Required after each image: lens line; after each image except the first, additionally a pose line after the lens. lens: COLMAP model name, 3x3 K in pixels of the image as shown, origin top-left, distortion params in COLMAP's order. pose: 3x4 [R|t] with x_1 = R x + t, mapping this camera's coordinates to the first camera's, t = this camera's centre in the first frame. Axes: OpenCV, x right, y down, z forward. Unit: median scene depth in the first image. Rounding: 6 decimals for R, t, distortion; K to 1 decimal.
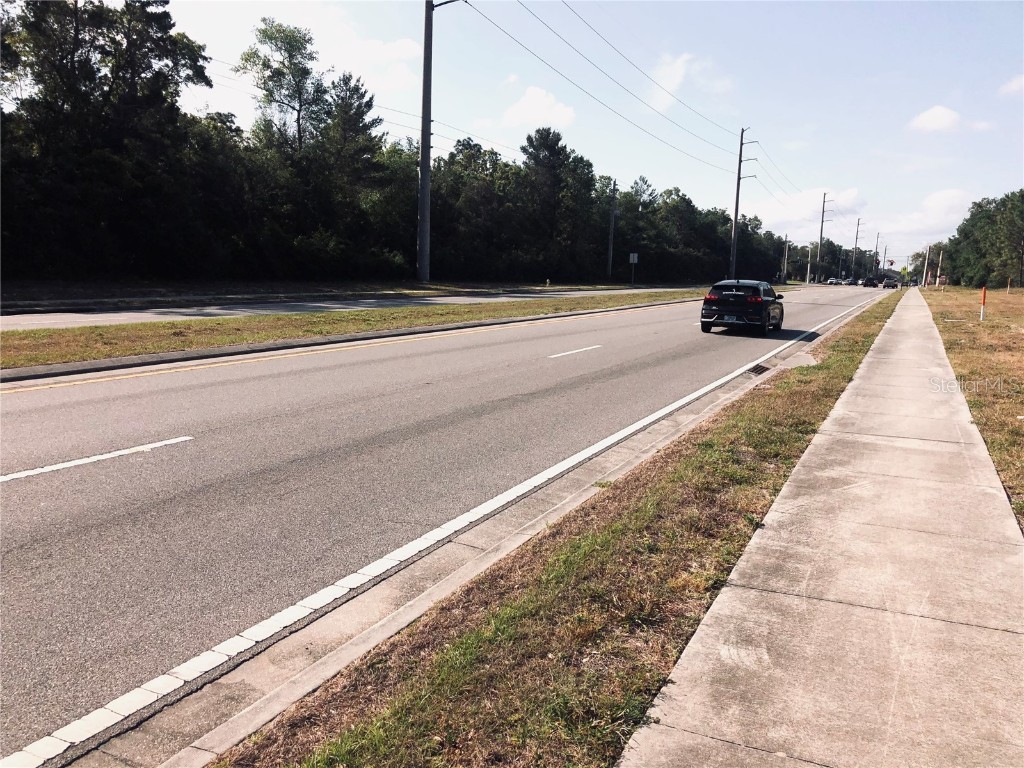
lens RADIAL K [[838.7, 0, 512.0], [0, 838.7, 384.0], [0, 0, 1]] dist [0.020596, -0.028065]
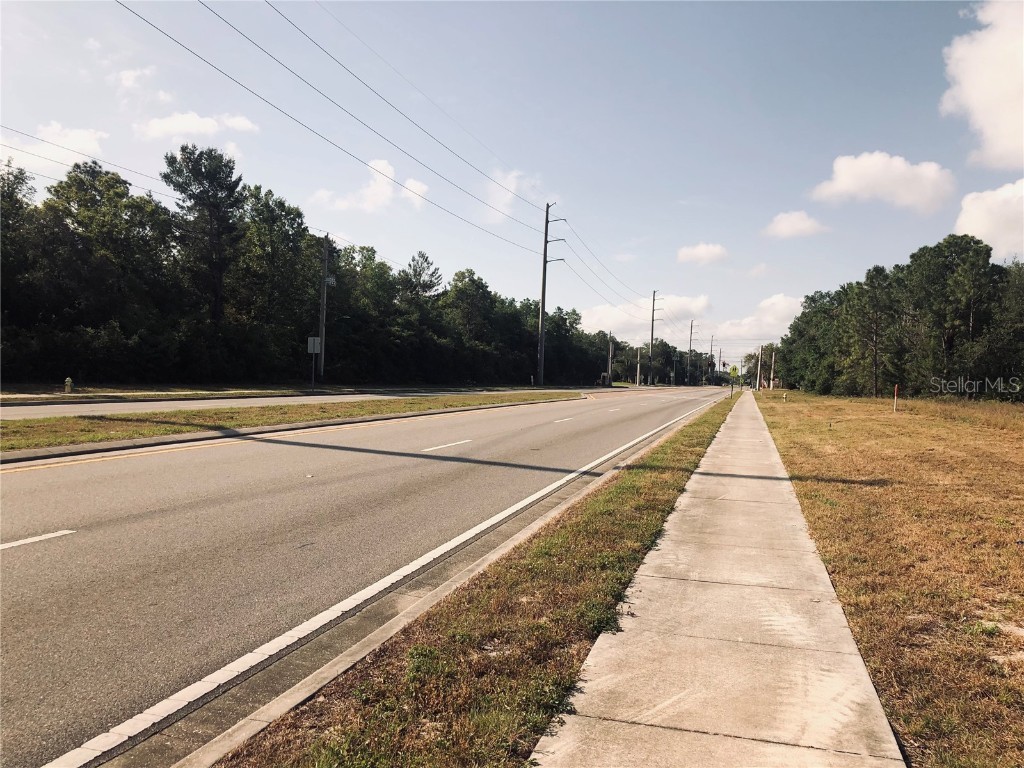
lens RADIAL K [[838.7, 0, 512.0], [0, 838.7, 384.0], [0, 0, 1]] dist [0.020596, -0.028065]
pose [[0.985887, 0.007186, 0.167256, 0.235696], [0.012599, 0.993060, -0.116928, -0.061873], [-0.166935, 0.117385, 0.978955, 0.481156]]
